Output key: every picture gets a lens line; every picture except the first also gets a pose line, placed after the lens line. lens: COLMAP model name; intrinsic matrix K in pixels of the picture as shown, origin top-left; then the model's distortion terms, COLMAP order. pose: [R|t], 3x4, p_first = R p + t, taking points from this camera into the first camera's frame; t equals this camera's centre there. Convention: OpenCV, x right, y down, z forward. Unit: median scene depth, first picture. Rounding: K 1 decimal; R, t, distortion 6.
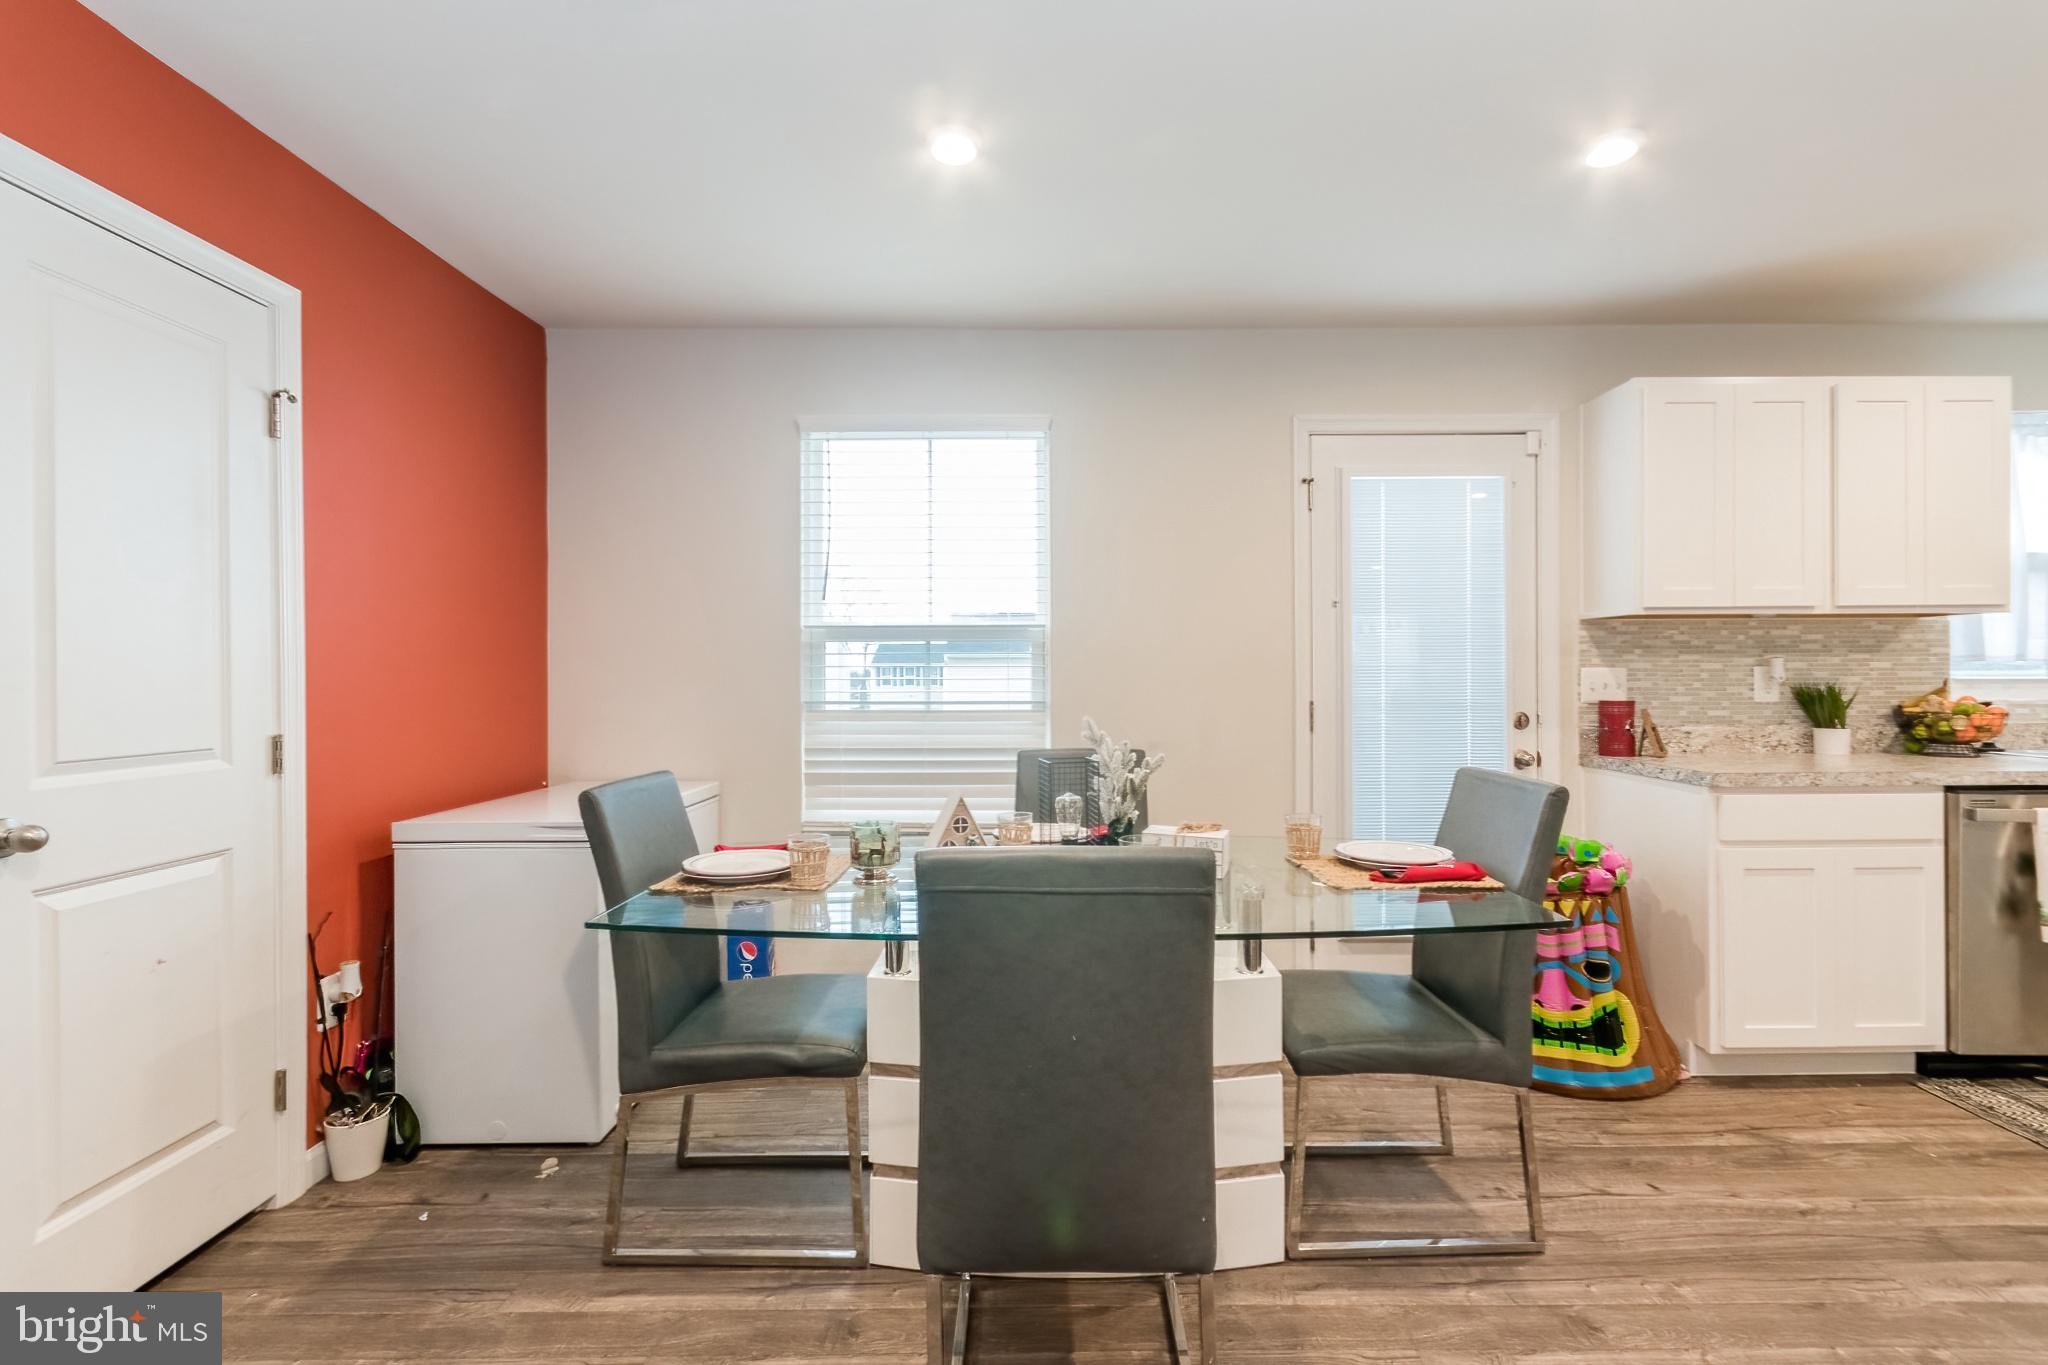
lens RADIAL K [[896.9, 0, 1024.0], [0, 896.9, 682.5], [0, 0, 1]] dist [0.001485, 0.000167]
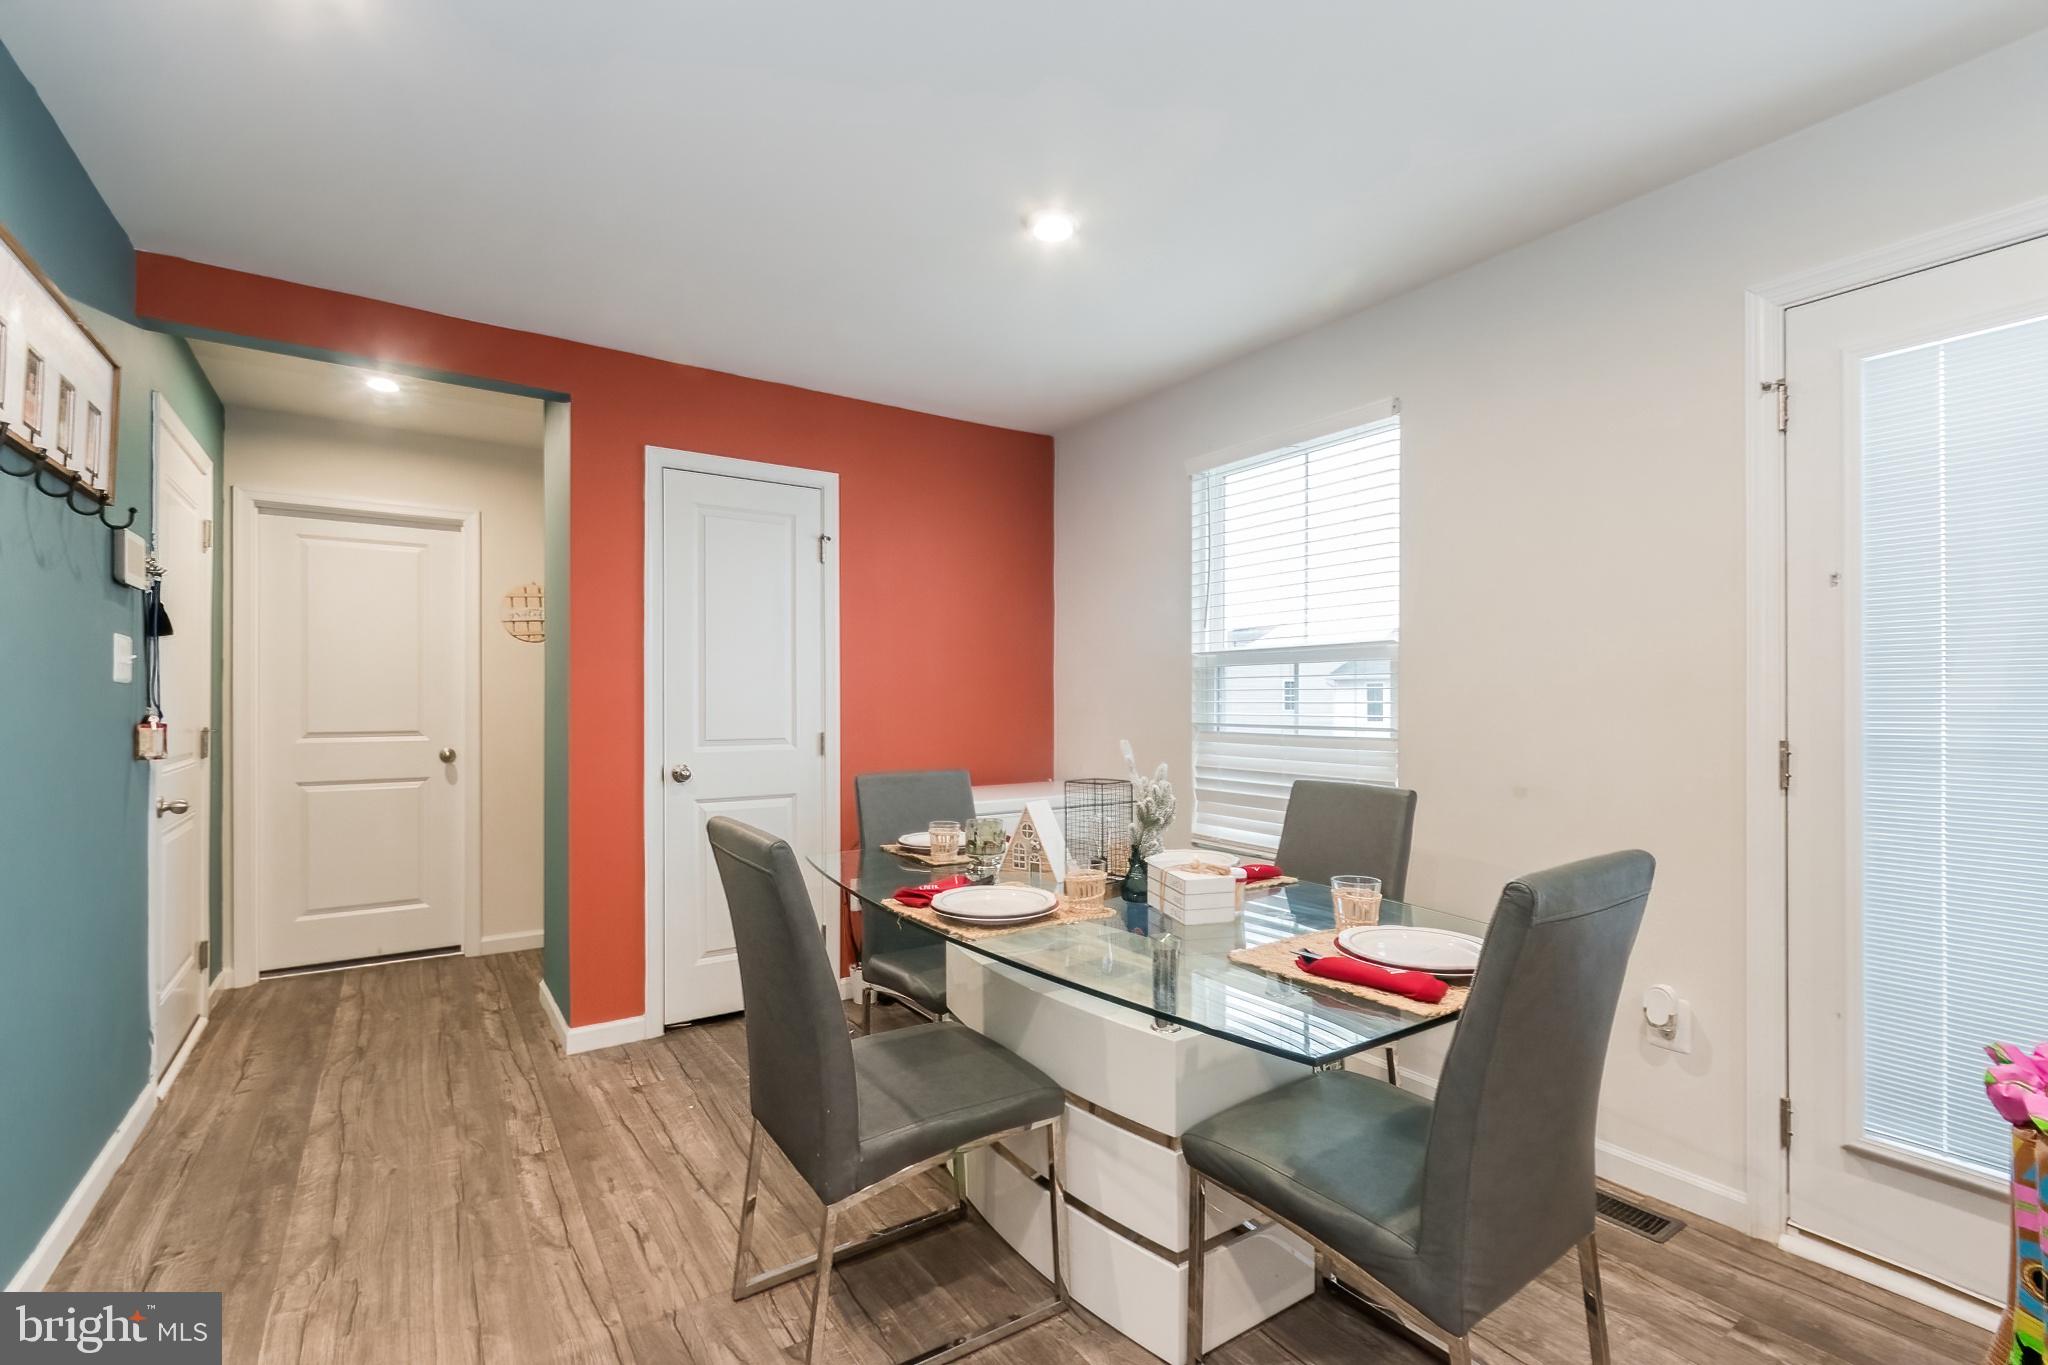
lens RADIAL K [[912.6, 0, 1021.5], [0, 912.6, 709.8], [0, 0, 1]] dist [0.003969, 0.000313]
pose [[0.556670, 0.011489, -0.830654, 0.646734], [-0.005279, 0.999933, 0.010292, -0.005427], [0.830717, -0.001344, 0.556693, 0.249918]]
